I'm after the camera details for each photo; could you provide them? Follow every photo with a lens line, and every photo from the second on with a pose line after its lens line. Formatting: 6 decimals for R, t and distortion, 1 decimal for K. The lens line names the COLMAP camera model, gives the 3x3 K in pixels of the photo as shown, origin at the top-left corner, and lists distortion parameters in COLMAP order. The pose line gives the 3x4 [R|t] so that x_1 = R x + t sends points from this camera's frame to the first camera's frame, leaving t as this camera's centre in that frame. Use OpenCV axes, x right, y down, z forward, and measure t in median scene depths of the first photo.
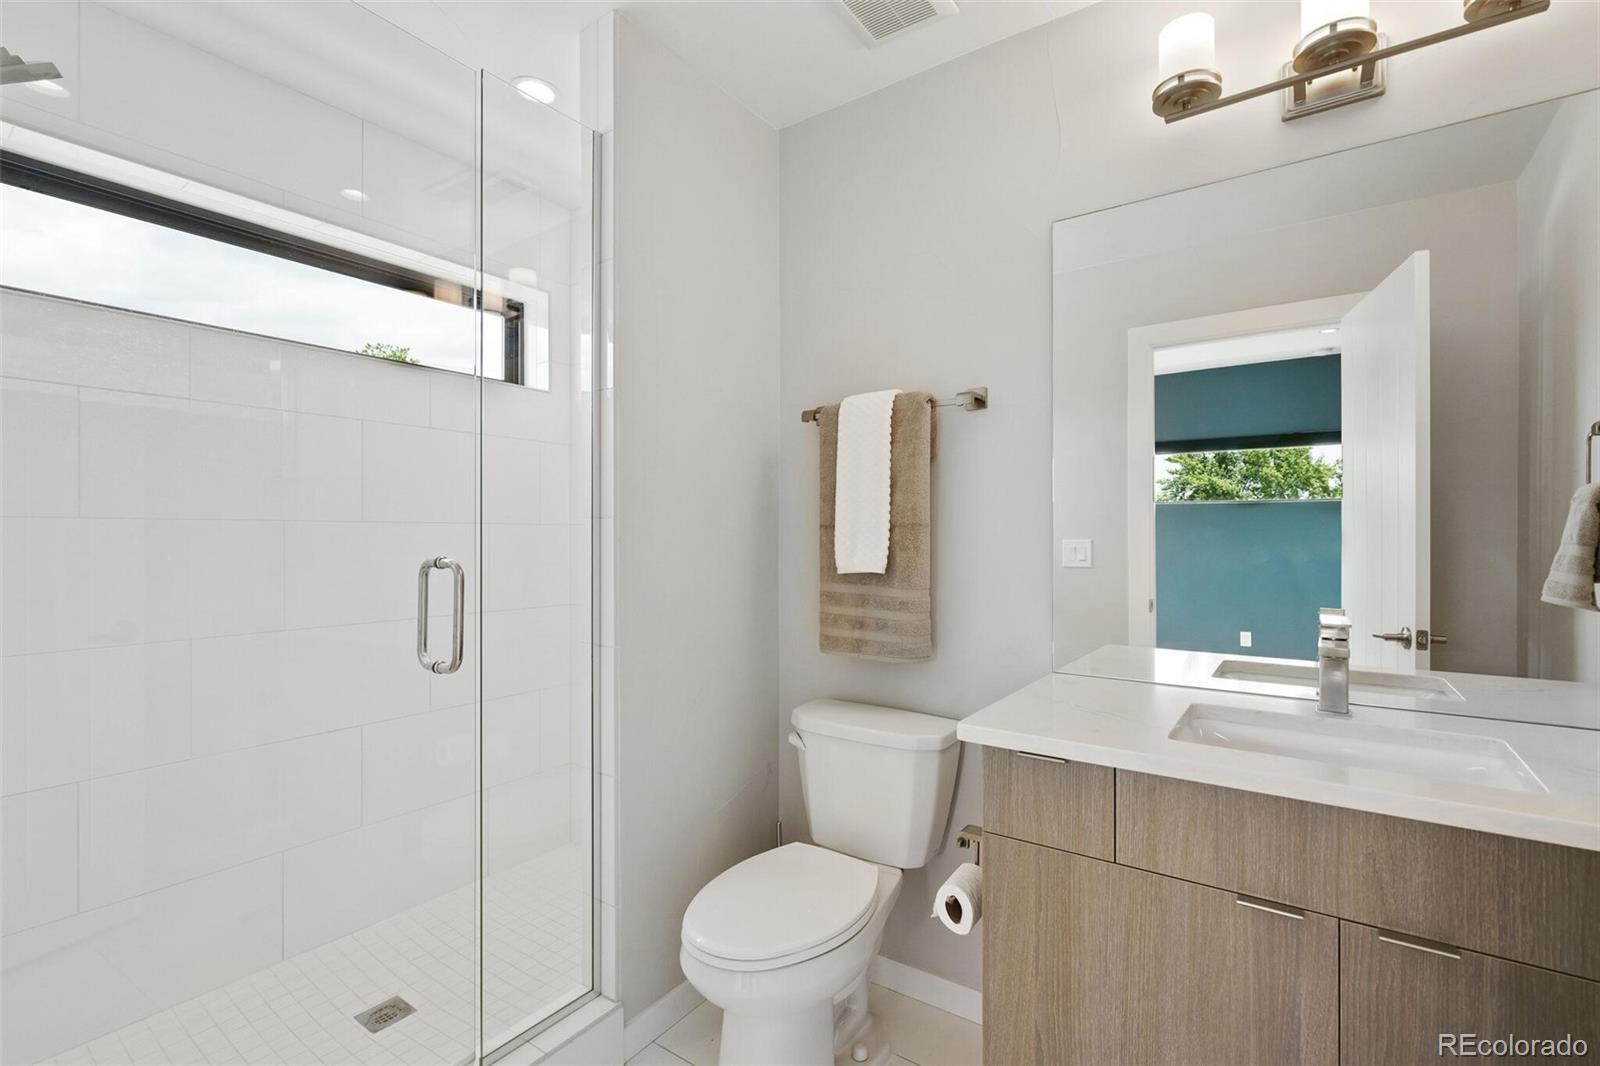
lens RADIAL K [[727.3, 0, 803.6], [0, 727.3, 529.2], [0, 0, 1]] dist [-0.003433, -0.000398]
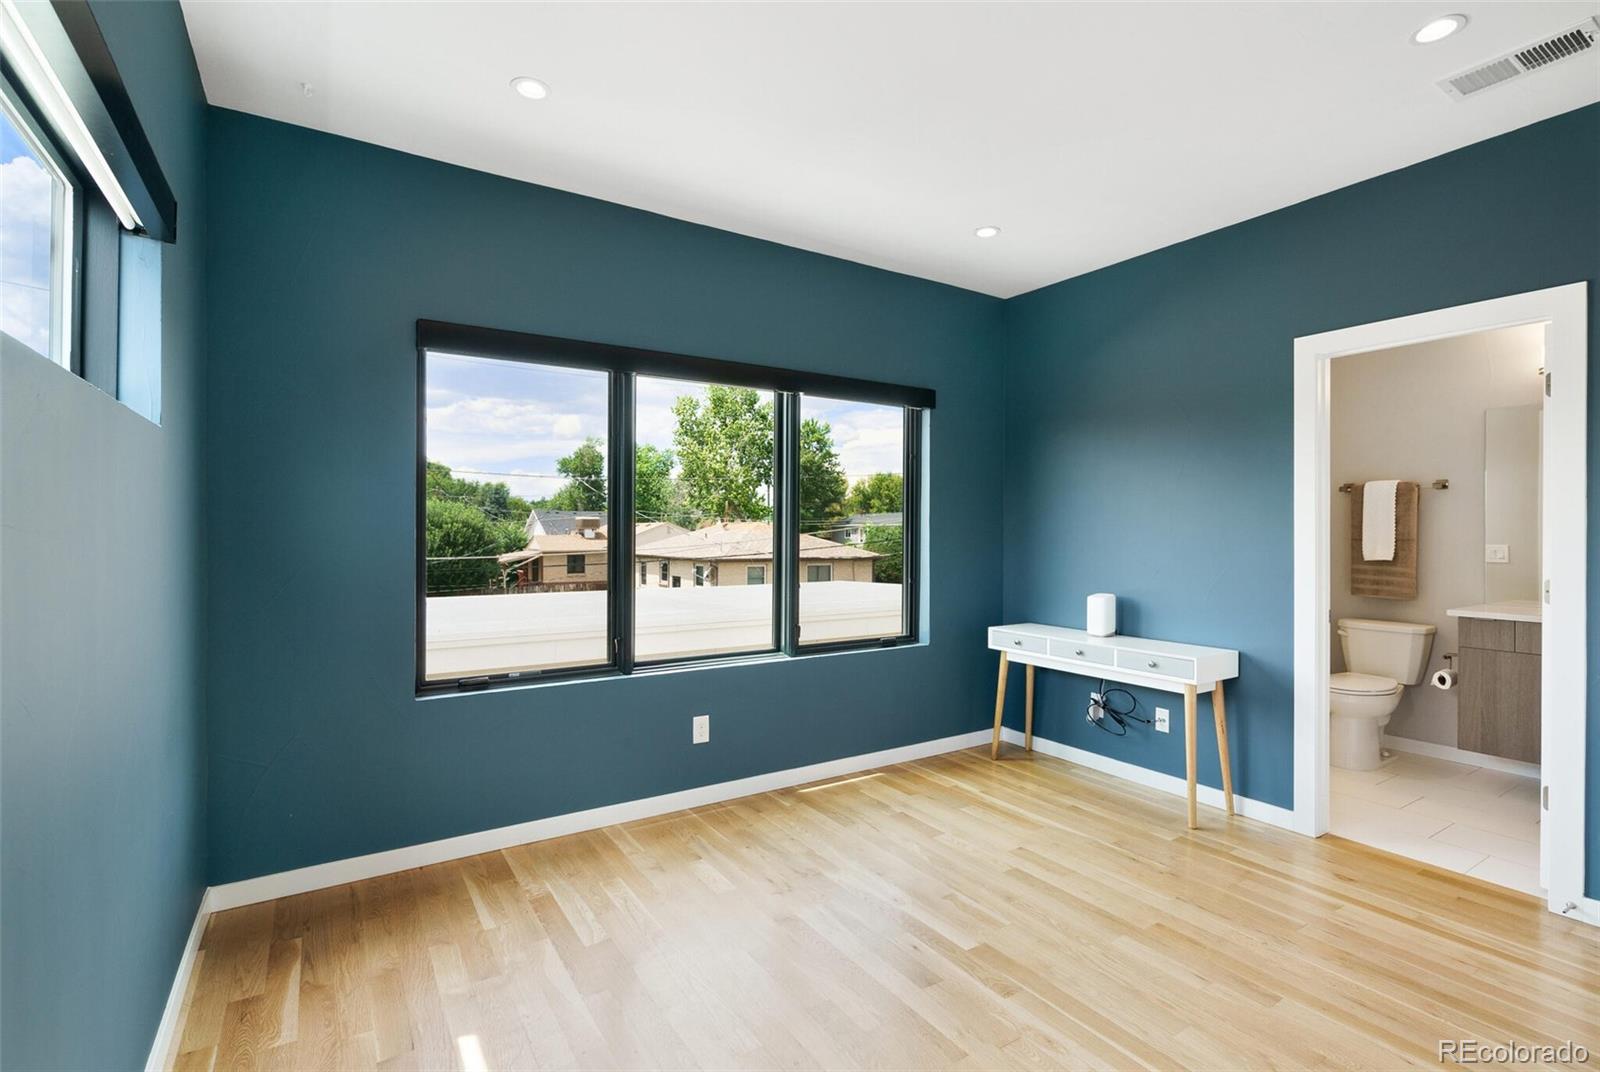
lens RADIAL K [[727.3, 0, 803.6], [0, 727.3, 532.2], [0, 0, 1]] dist [-0.003433, -0.000398]
pose [[0.921578, 0.000851, -0.388191, -0.721351], [0.003777, 0.999931, 0.011159, -0.062837], [0.388174, -0.011751, 0.921511, -1.862577]]
